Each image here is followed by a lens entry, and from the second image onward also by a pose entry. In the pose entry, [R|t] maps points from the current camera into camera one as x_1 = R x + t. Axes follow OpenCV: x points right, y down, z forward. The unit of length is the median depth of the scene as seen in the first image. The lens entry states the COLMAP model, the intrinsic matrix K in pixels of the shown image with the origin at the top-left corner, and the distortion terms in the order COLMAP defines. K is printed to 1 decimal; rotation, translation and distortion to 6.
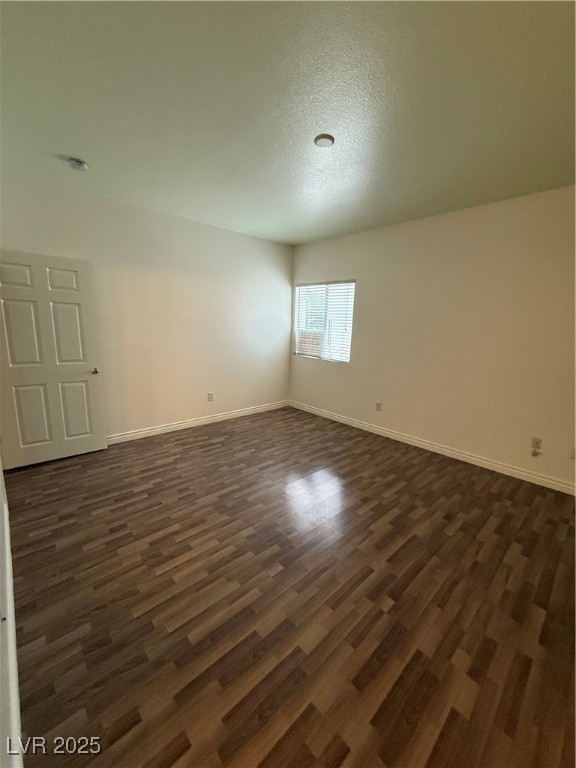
lens RADIAL K [[305.0, 0, 290.1], [0, 305.0, 383.1], [0, 0, 1]] dist [-0.000310, -0.000102]
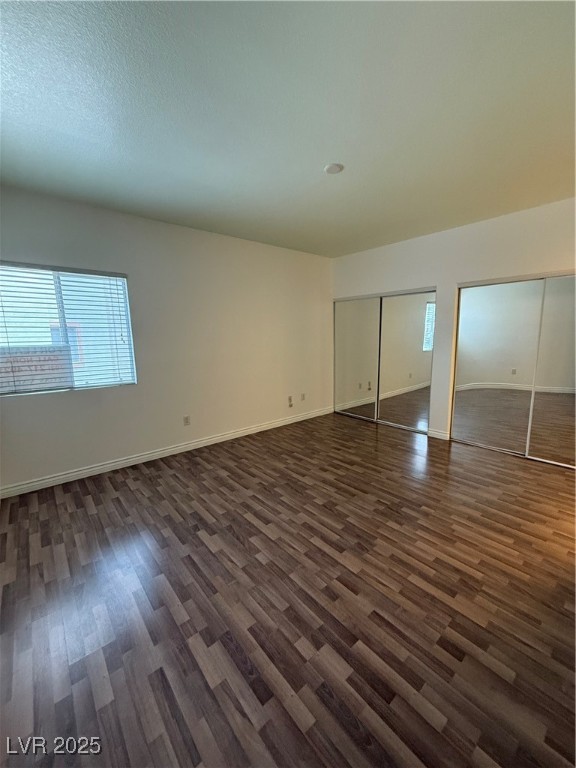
lens RADIAL K [[305.0, 0, 287.6], [0, 305.0, 383.4], [0, 0, 1]] dist [-0.000310, -0.000102]
pose [[0.052873, -0.195525, 0.979273, -0.789825], [0.207621, 0.961367, 0.180740, -0.184573], [-0.976779, 0.193761, 0.091425, 0.833423]]
